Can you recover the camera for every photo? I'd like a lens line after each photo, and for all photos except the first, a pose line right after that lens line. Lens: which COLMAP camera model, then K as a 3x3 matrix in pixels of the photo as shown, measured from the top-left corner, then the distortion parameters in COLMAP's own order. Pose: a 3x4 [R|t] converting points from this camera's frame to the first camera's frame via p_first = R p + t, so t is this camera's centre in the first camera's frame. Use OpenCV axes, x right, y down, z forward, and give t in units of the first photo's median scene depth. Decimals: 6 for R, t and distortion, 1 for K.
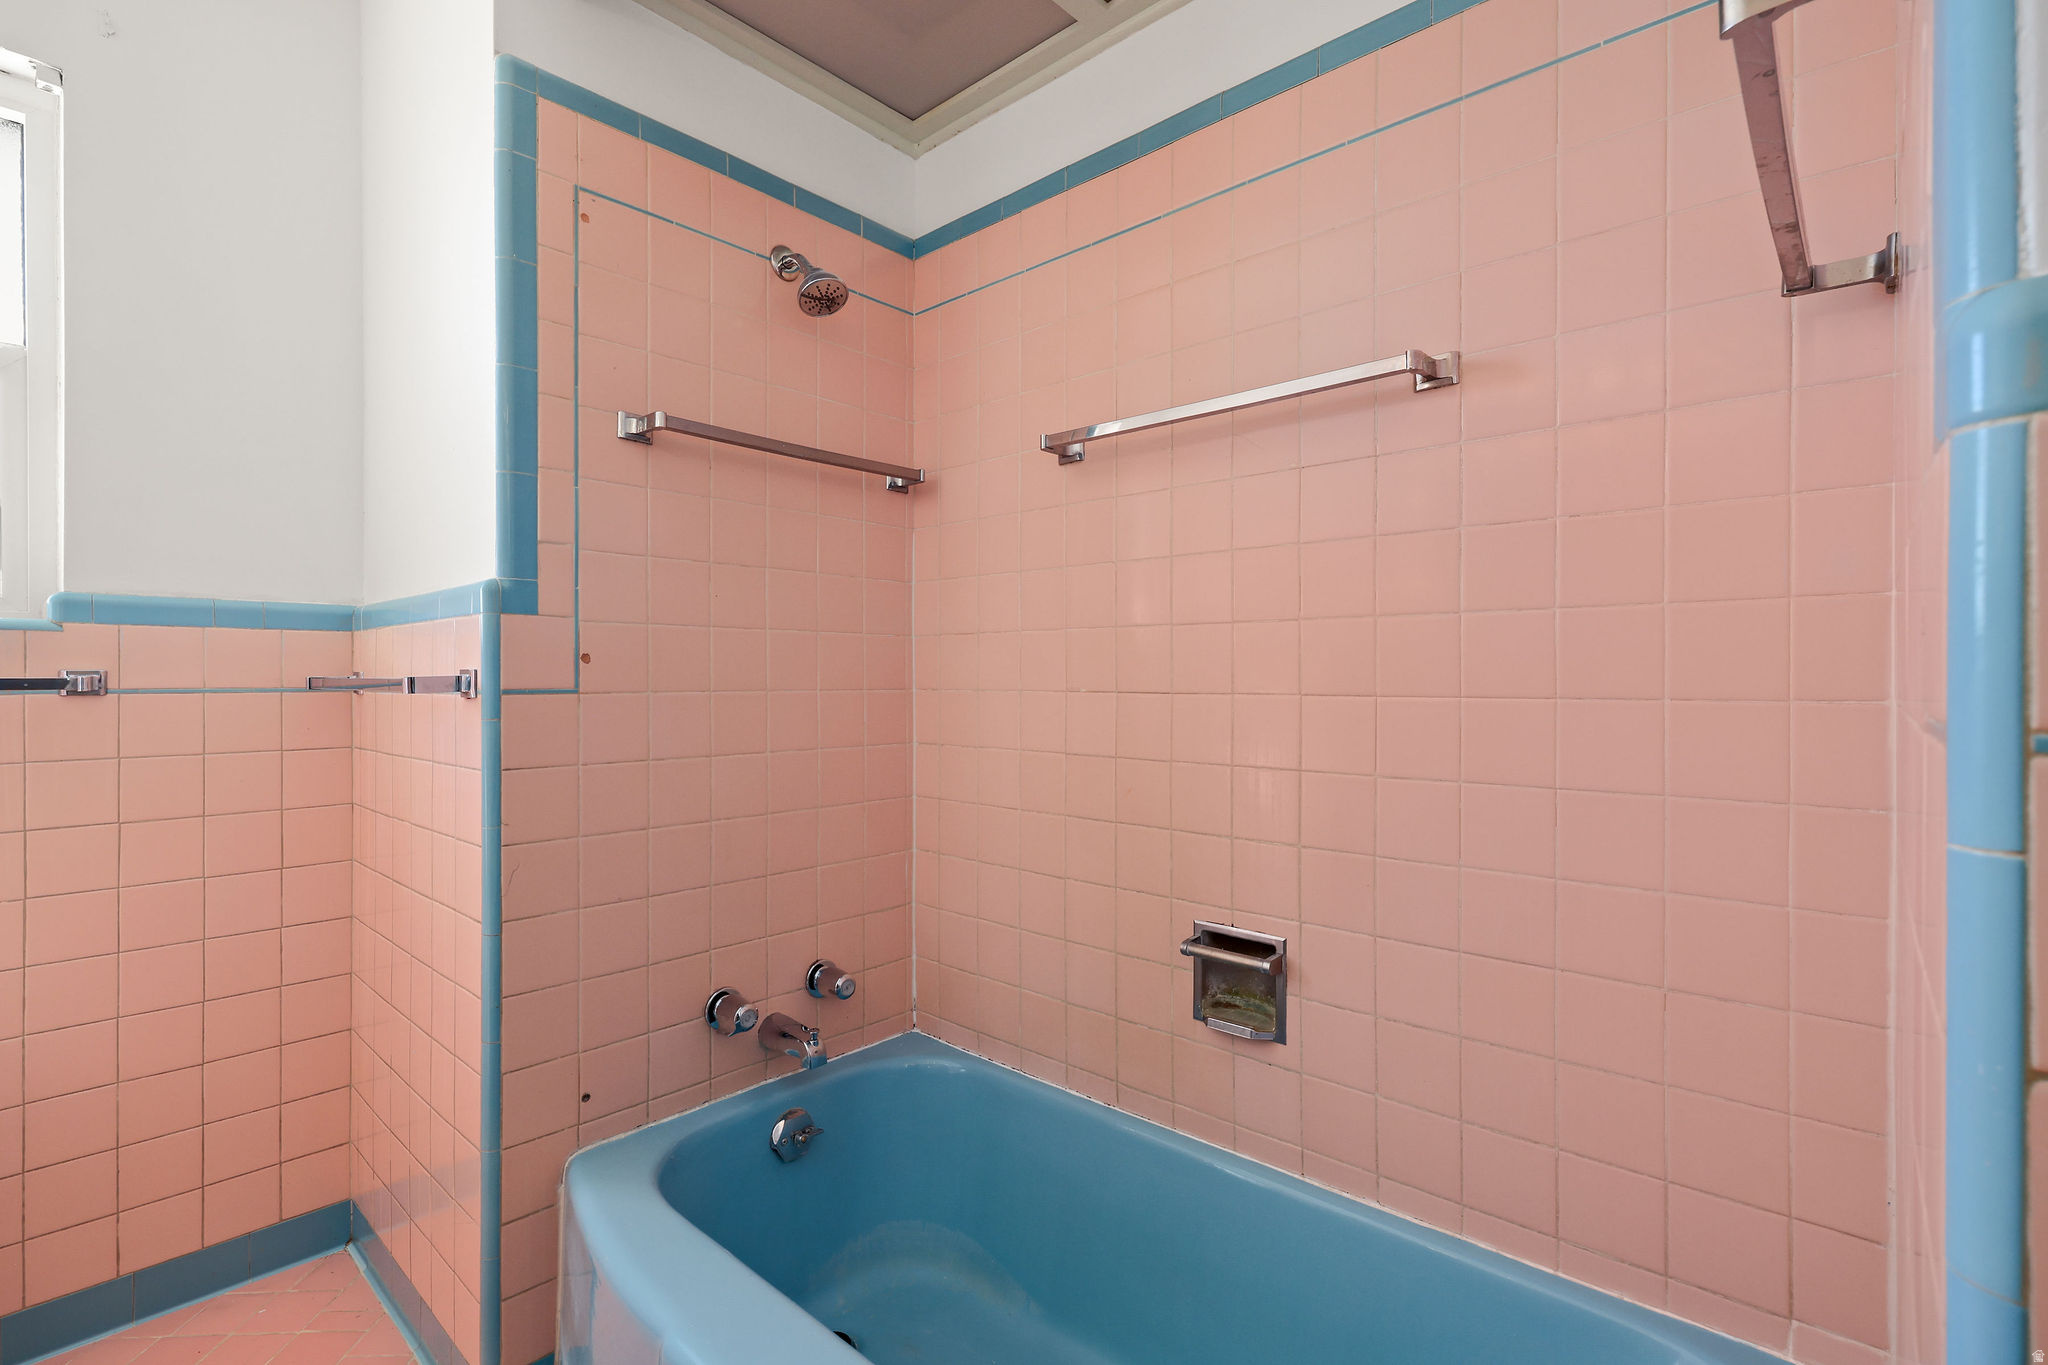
lens RADIAL K [[922.3, 0, 1013.6], [0, 922.3, 682.9], [0, 0, 1]] dist [0.002866, -0.000206]
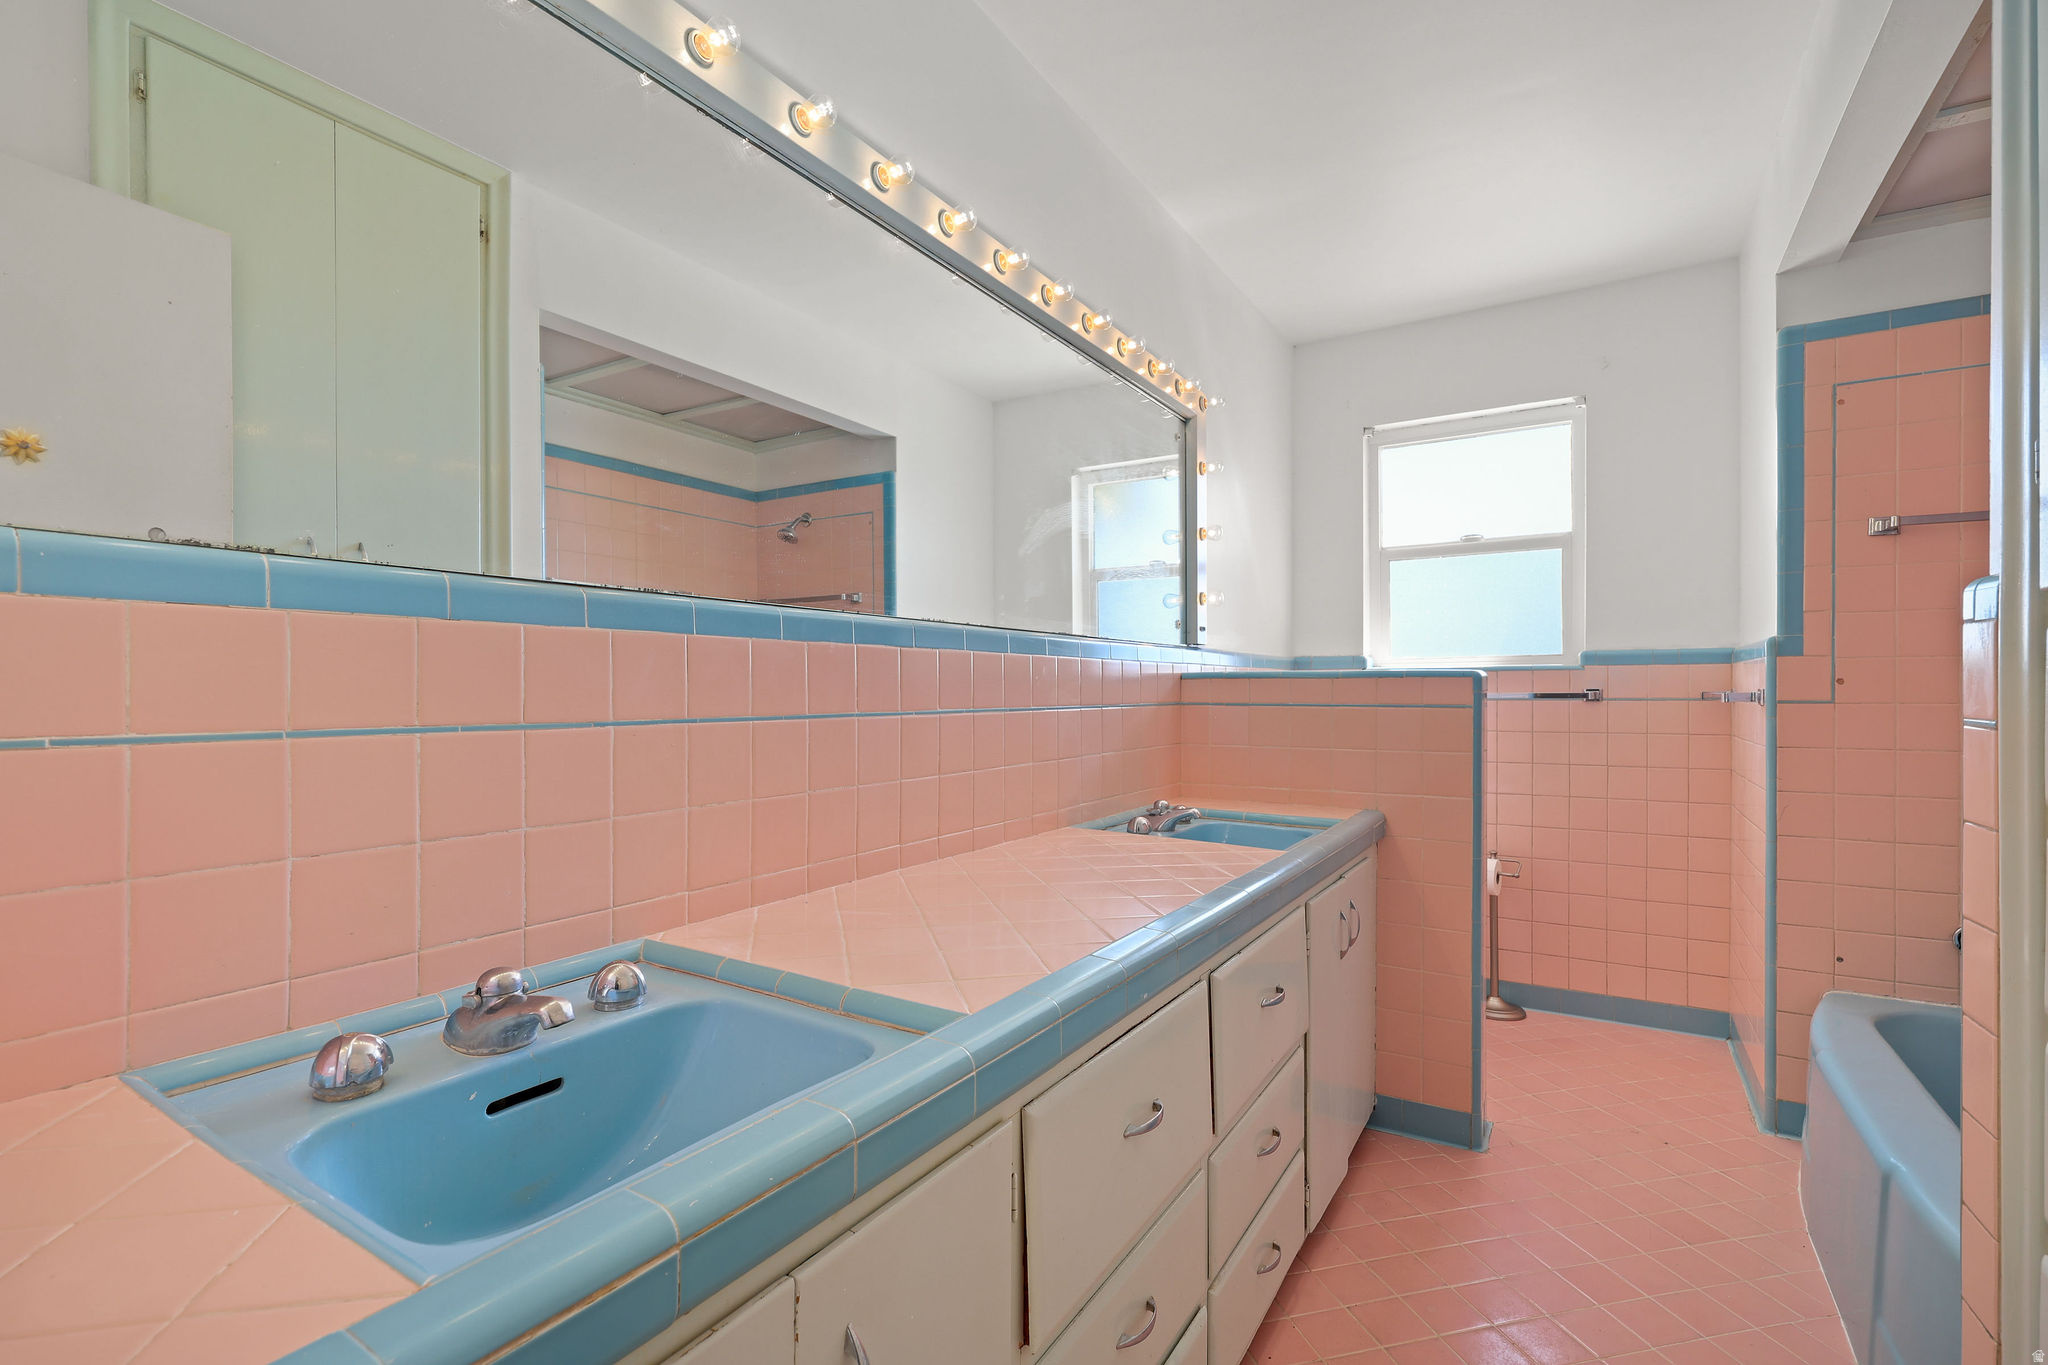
lens RADIAL K [[922.3, 0, 1015.5], [0, 922.3, 689.7], [0, 0, 1]] dist [0.002866, -0.000206]
pose [[0.174739, 0.000192, -0.984615, 0.844207], [-0.001716, 0.999999, -0.000109, -0.010022], [0.984613, 0.001708, 0.174739, -0.662404]]
